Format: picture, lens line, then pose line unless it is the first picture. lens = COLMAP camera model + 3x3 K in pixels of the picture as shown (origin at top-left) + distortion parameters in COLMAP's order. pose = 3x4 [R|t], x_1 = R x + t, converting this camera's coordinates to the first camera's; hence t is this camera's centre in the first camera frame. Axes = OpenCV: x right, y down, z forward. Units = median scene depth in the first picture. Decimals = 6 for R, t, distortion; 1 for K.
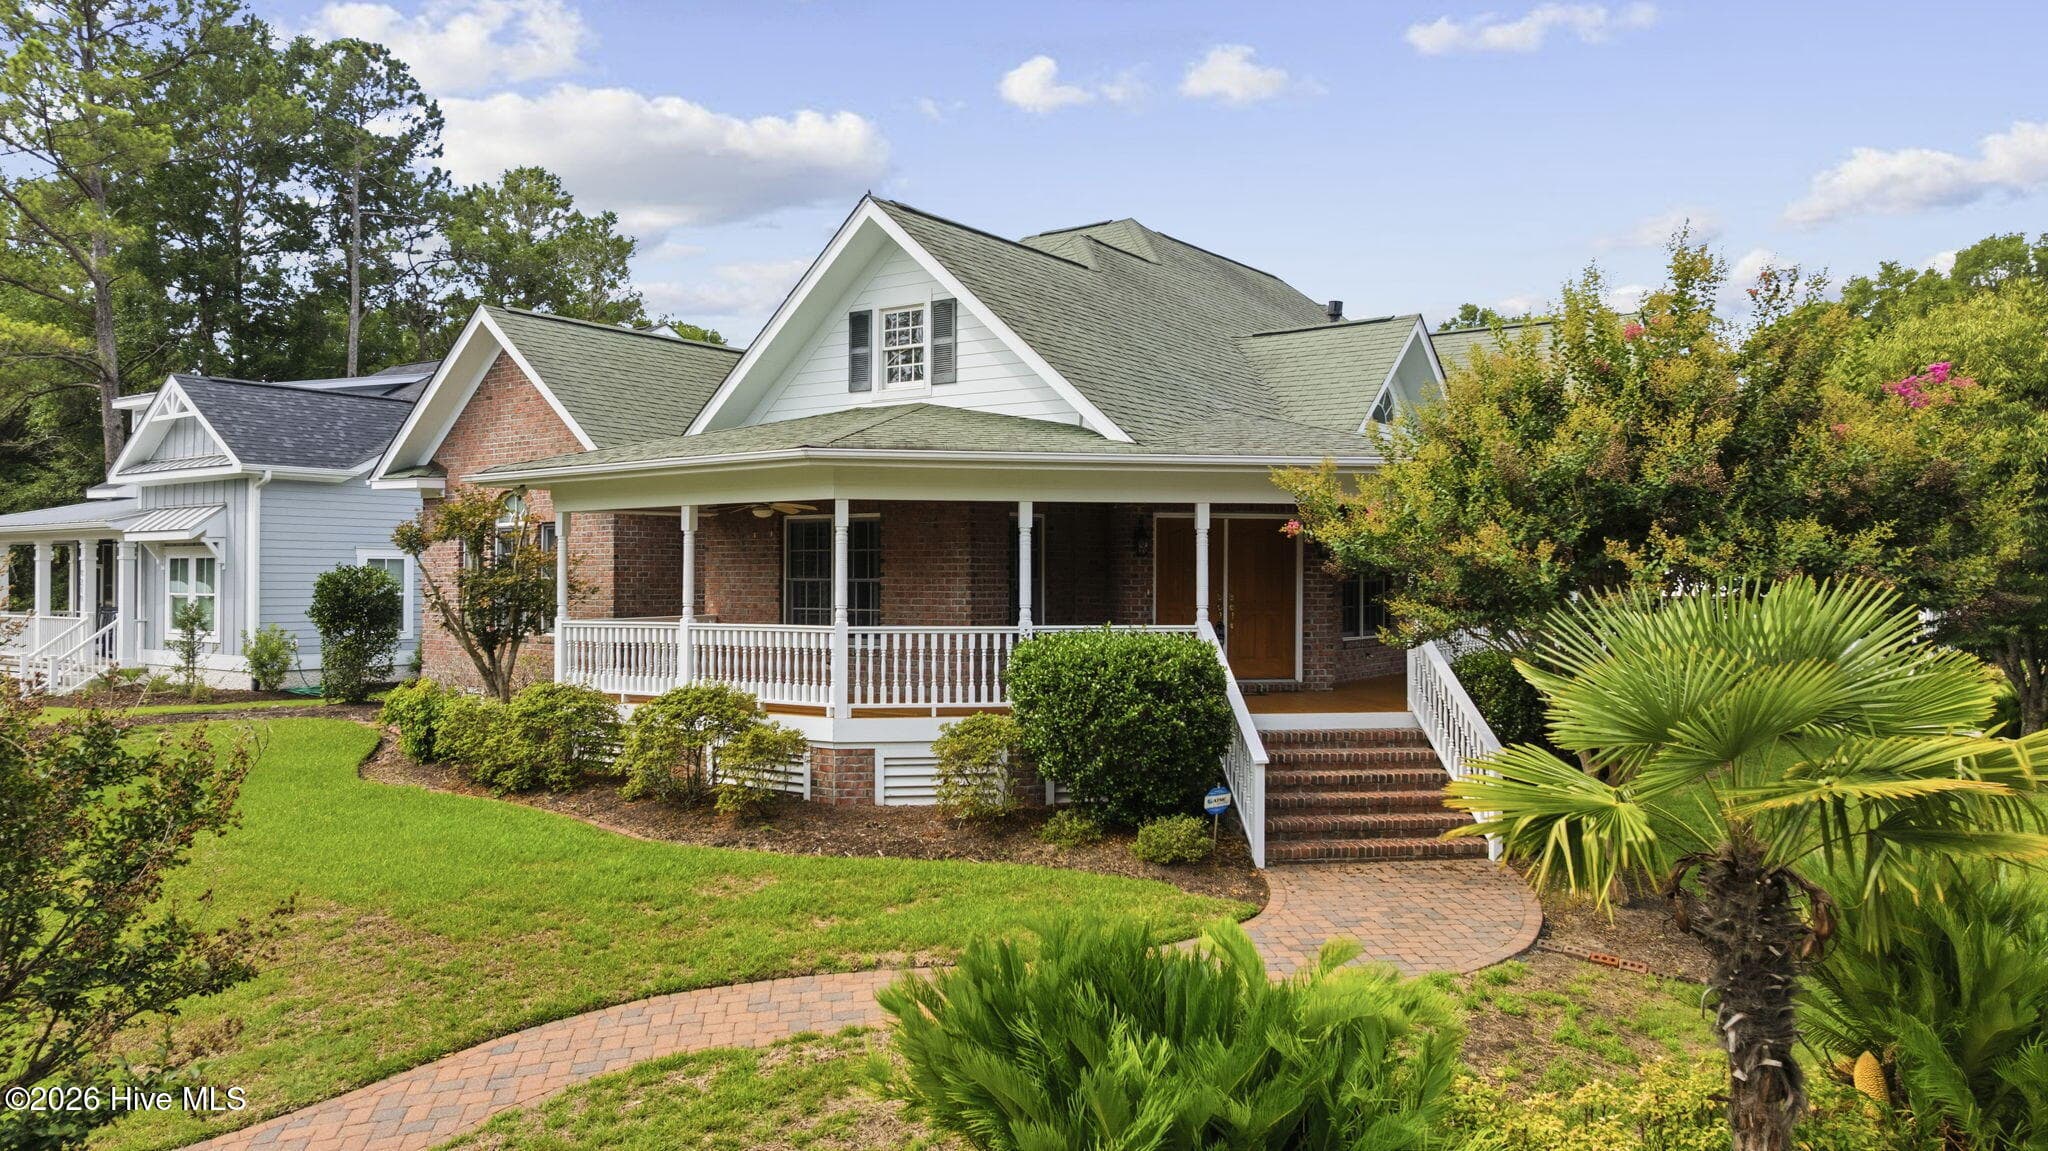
lens RADIAL K [[1382.0, 0, 1024.0], [0, 1382.0, 575.5], [0, 0, 1]] dist [0.000482, -0.038847]
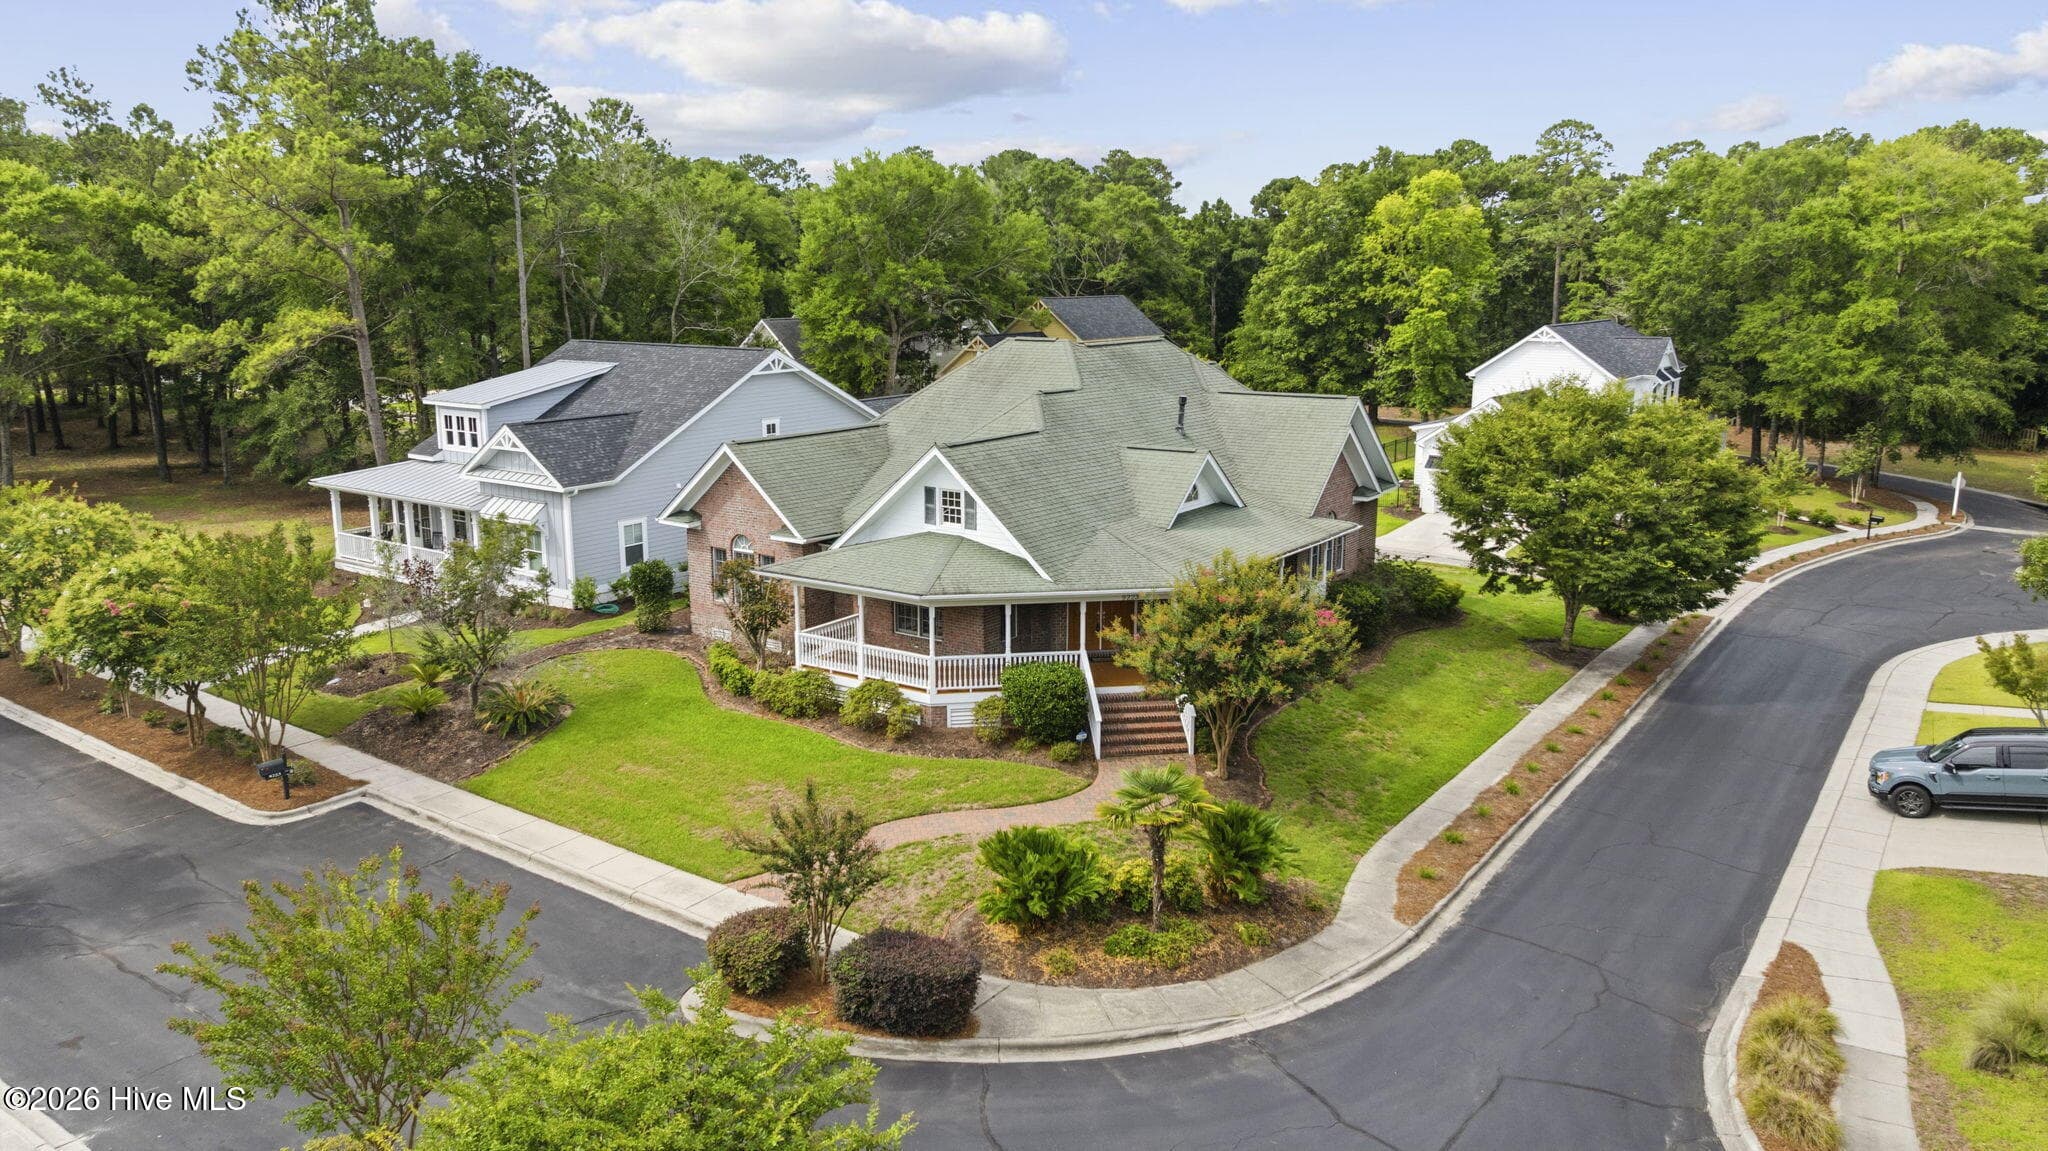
lens RADIAL K [[1382.0, 0, 1024.0], [0, 1382.0, 575.5], [0, 0, 1]] dist [0.000482, -0.038847]
pose [[0.999899, -0.003997, 0.013667, -0.003973], [0.000801, 0.974059, 0.226291, -0.637564], [-0.014217, -0.226257, 0.973964, -1.302339]]
